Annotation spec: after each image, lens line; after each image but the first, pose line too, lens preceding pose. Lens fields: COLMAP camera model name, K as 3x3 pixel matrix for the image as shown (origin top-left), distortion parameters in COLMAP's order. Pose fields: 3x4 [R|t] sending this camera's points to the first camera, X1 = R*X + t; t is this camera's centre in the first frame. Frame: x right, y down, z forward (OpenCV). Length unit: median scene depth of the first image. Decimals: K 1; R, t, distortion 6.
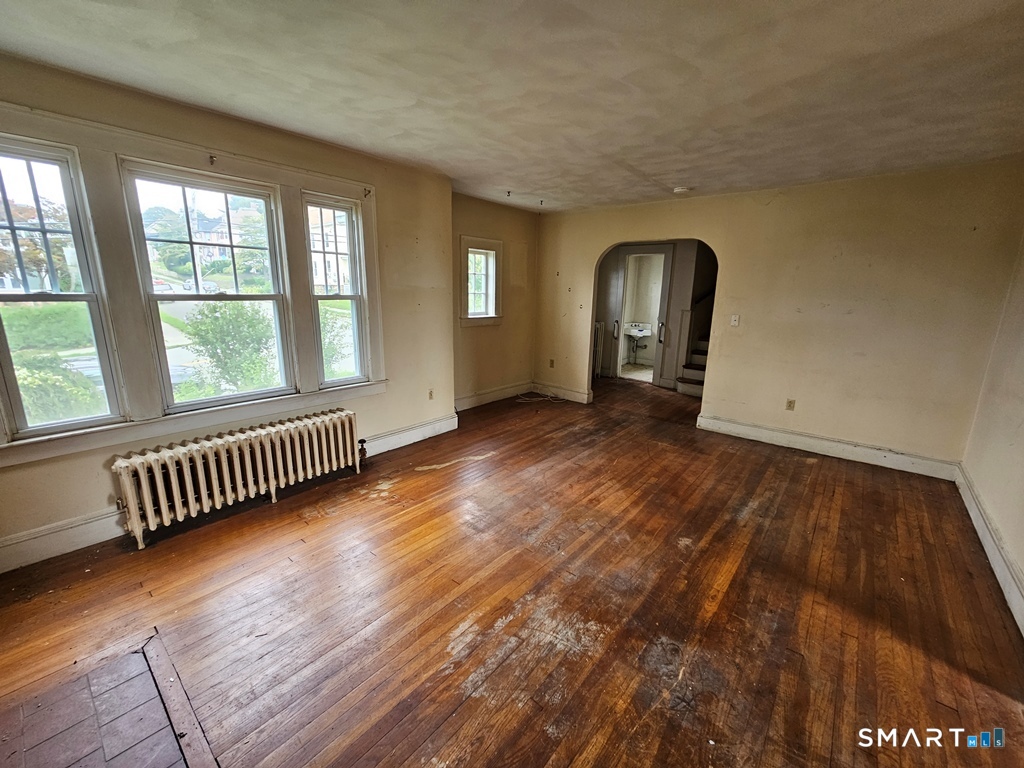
lens RADIAL K [[417.7, 0, 510.7], [0, 417.7, 390.4], [0, 0, 1]] dist [0.000104, 0.000123]
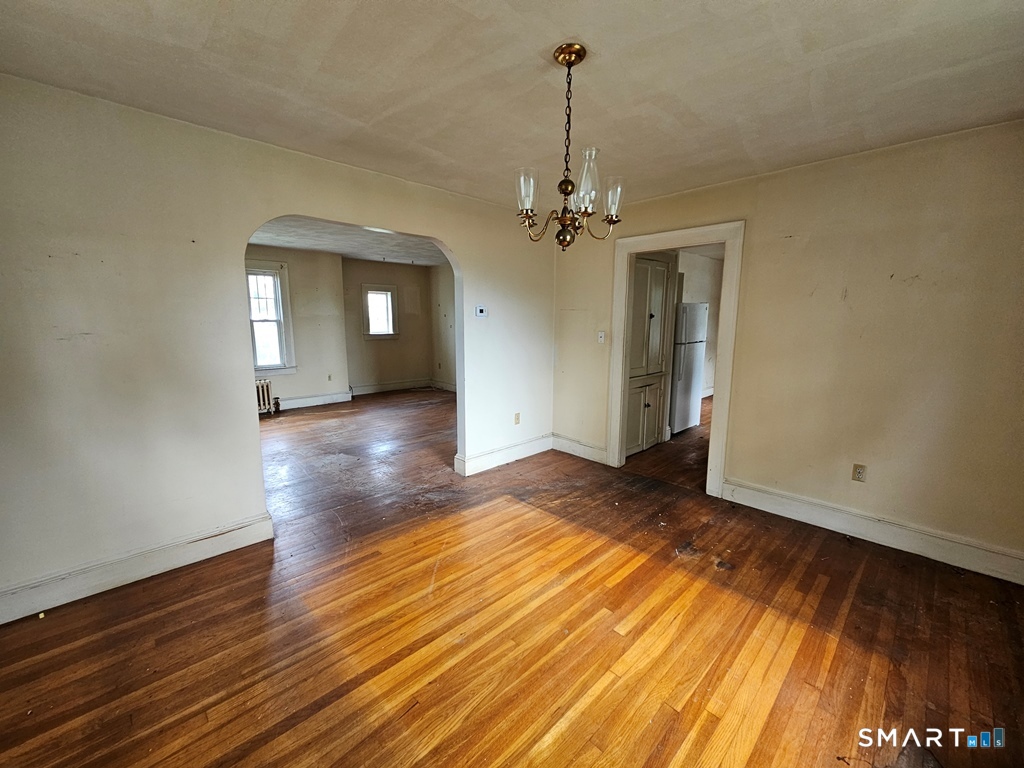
lens RADIAL K [[417.7, 0, 508.6], [0, 417.7, 380.5], [0, 0, 1]] dist [0.000104, 0.000123]
pose [[0.994906, 0.000763, -0.100806, 0.941622], [-0.009714, 0.996043, -0.088337, 0.219809], [0.100340, 0.088866, 0.990977, -0.798670]]
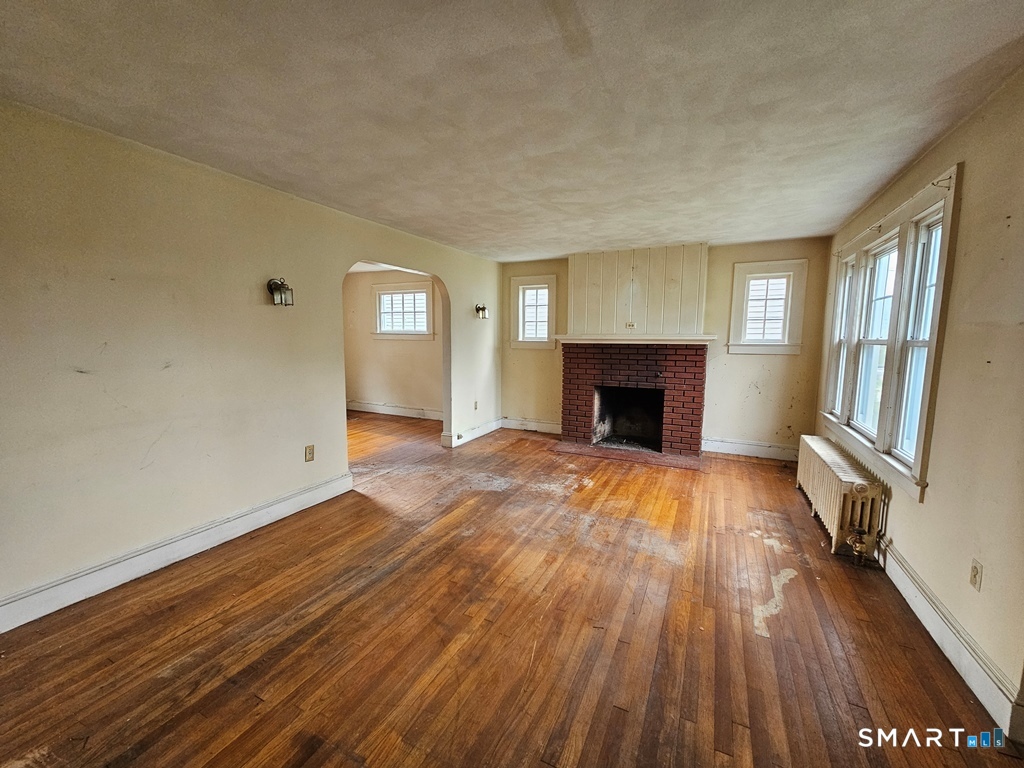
lens RADIAL K [[417.7, 0, 515.5], [0, 417.7, 382.9], [0, 0, 1]] dist [0.000104, 0.000123]
pose [[-0.968544, -0.000504, -0.248841, 0.484086], [-0.084868, 0.940712, 0.328419, -0.362720], [0.233922, 0.339207, -0.911163, 1.633622]]
